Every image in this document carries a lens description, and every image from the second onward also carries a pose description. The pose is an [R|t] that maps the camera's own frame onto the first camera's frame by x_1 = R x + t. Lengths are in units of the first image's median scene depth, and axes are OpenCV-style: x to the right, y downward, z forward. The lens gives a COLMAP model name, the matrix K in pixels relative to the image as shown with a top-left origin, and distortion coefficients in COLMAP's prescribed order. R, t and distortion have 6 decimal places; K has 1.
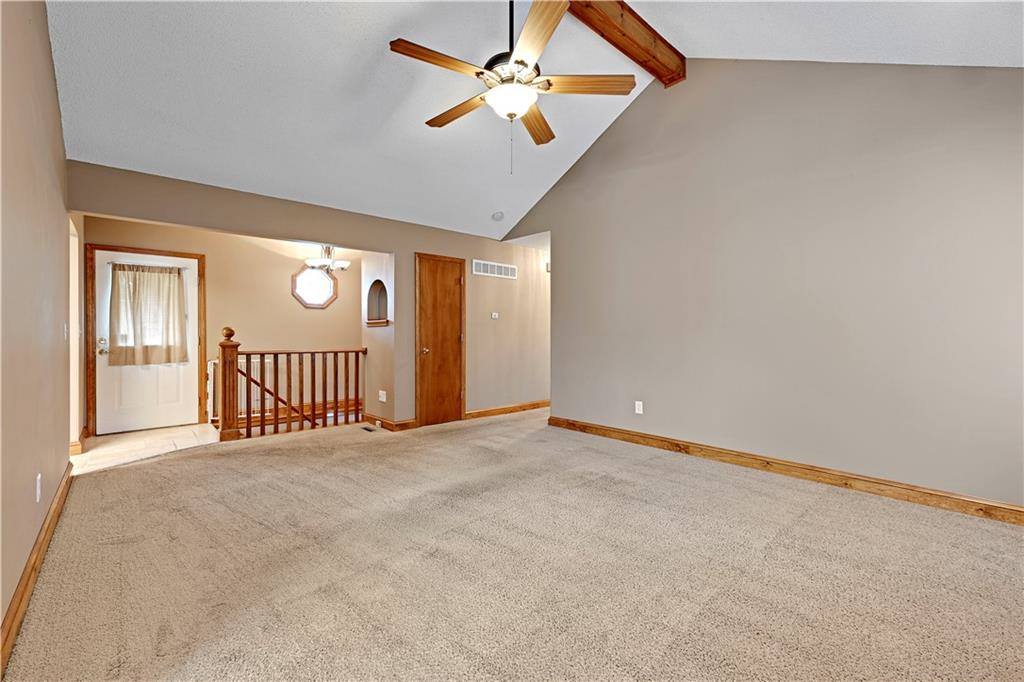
lens RADIAL K [[428.7, 0, 507.2], [0, 428.7, 327.3], [0, 0, 1]] dist [-0.001105, 0.000007]
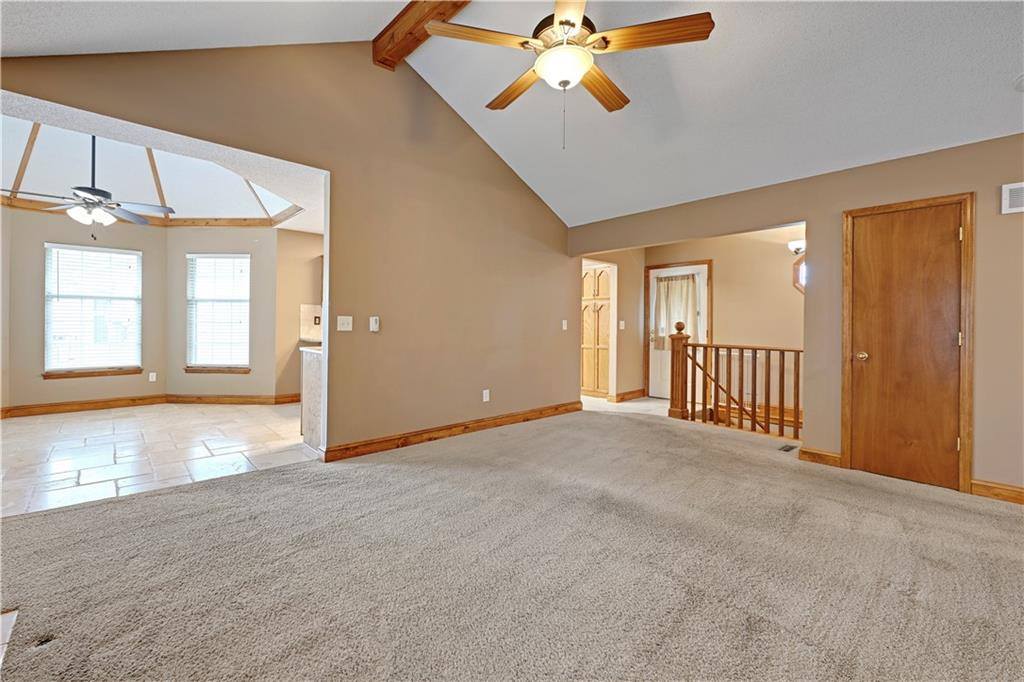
lens RADIAL K [[428.7, 0, 507.2], [0, 428.7, 327.3], [0, 0, 1]] dist [-0.001105, 0.000007]
pose [[0.016033, 0.006363, -0.999851, 0.457506], [0.000539, 0.999980, 0.006372, 0.005980], [0.999871, -0.000641, 0.016029, 0.450484]]
